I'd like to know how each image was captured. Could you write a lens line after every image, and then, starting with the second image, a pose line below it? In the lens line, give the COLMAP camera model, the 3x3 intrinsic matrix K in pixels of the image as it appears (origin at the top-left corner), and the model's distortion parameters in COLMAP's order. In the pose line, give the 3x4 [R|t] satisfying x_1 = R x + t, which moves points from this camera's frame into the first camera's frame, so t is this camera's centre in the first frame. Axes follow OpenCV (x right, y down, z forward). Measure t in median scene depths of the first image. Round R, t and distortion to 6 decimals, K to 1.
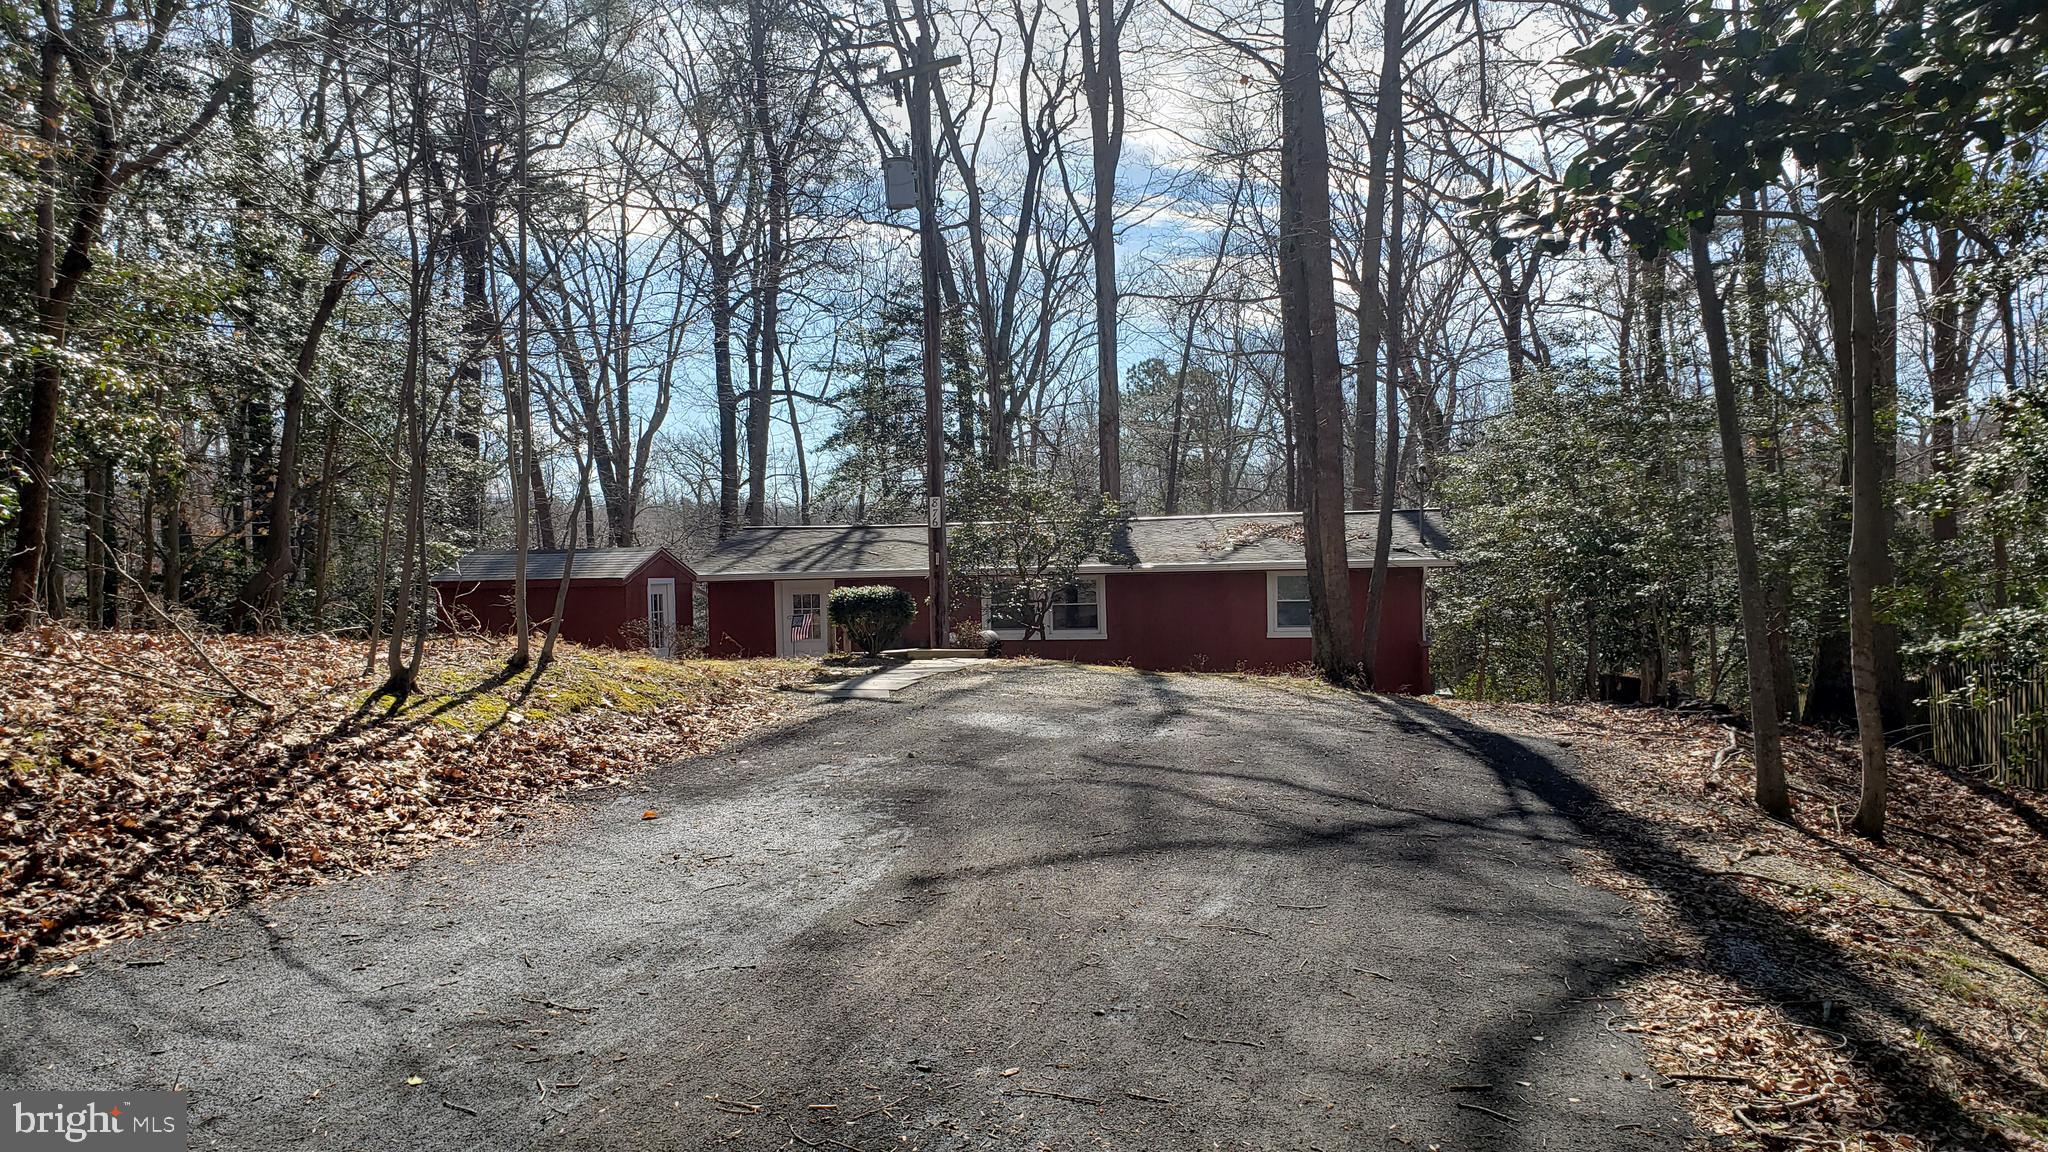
lens RADIAL K [[1581.4, 0, 1019.0], [0, 1581.4, 574.2], [0, 0, 1]] dist [0.031192, -0.005691]
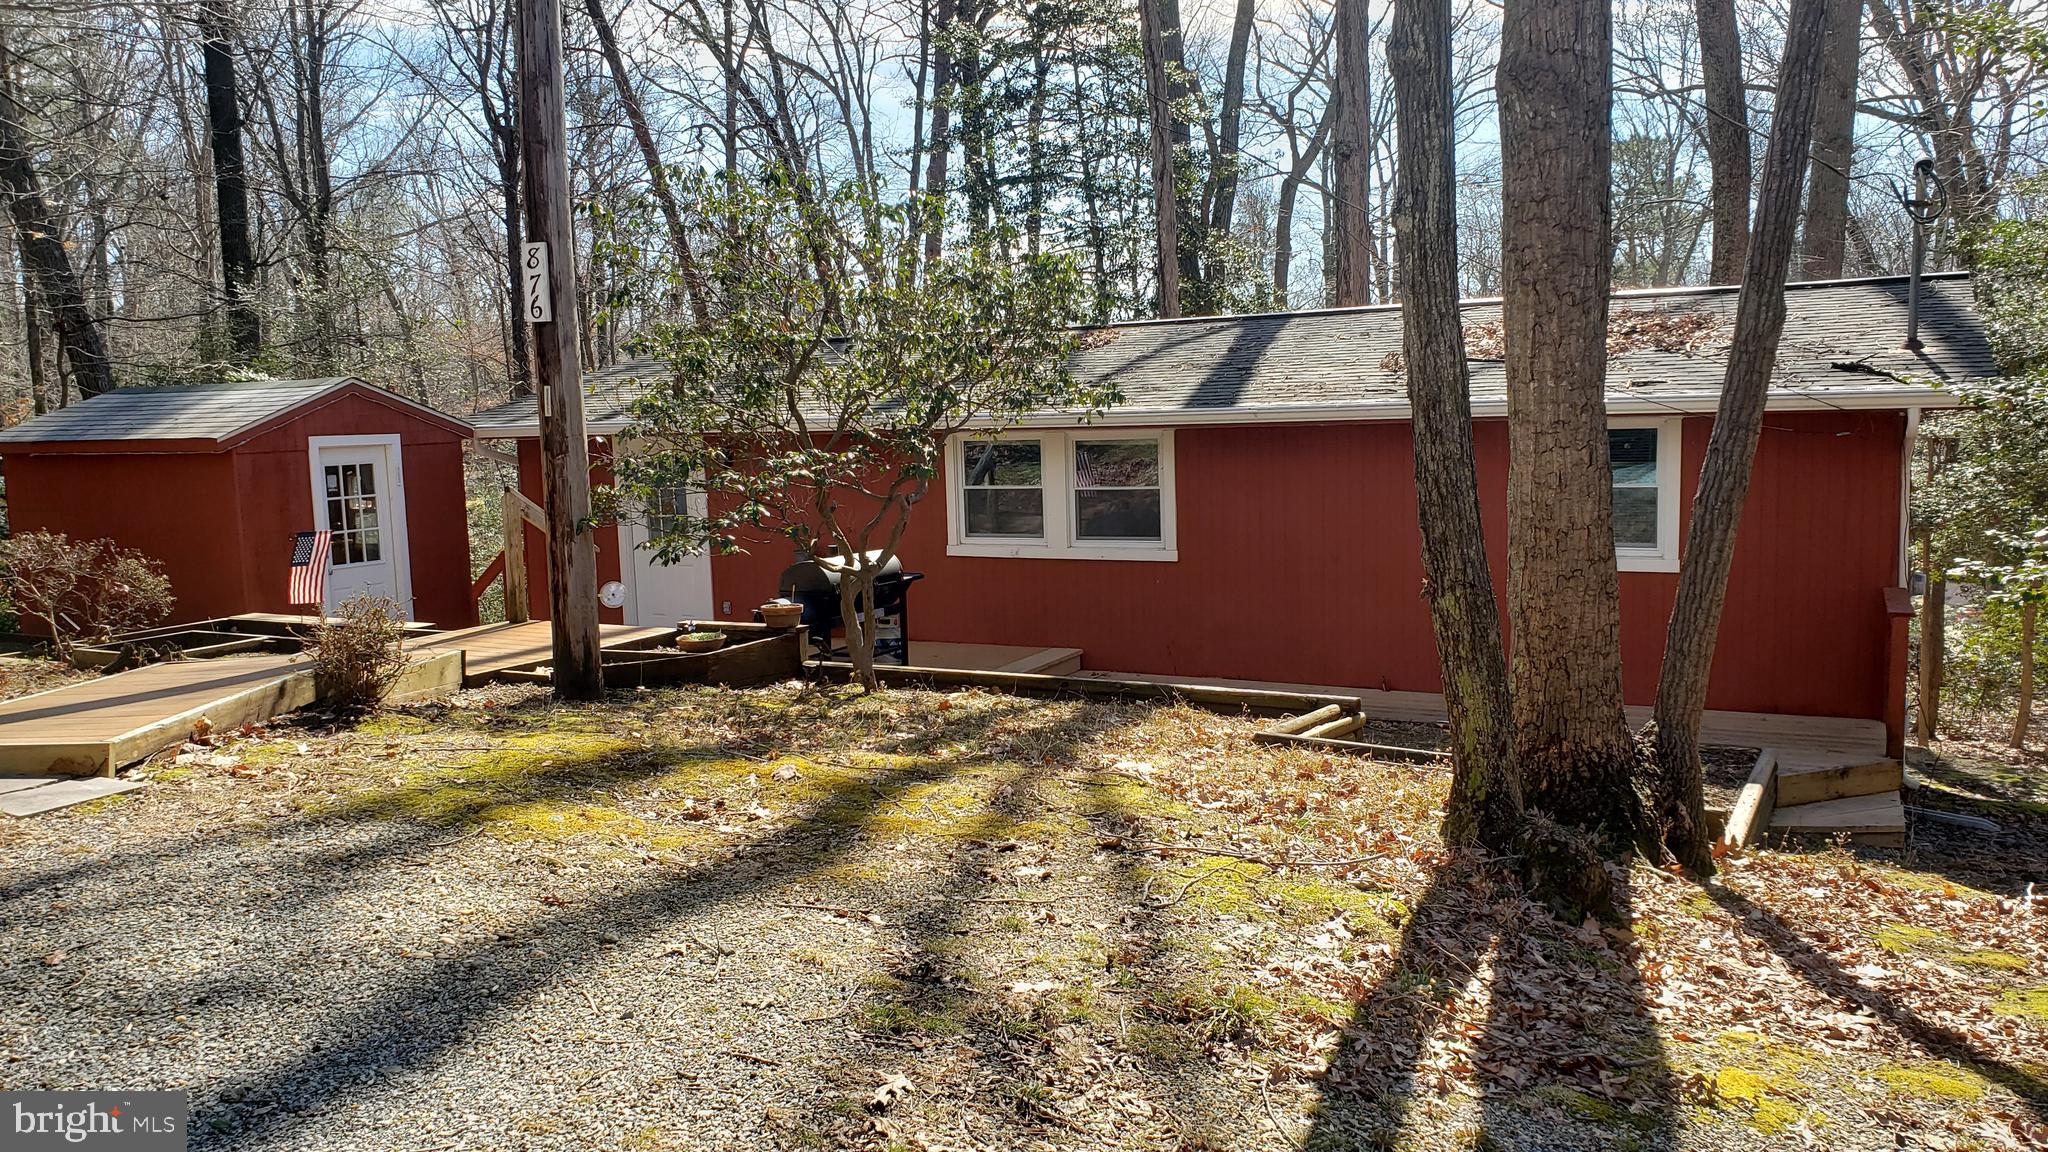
lens RADIAL K [[1581.4, 0, 1032.7], [0, 1581.4, 579.4], [0, 0, 1]] dist [0.031192, -0.005691]
pose [[0.957006, 0.028517, -0.288664, 0.153976], [0.001272, 0.994733, 0.102488, -0.003457], [0.290066, -0.098449, 0.951929, 0.521487]]
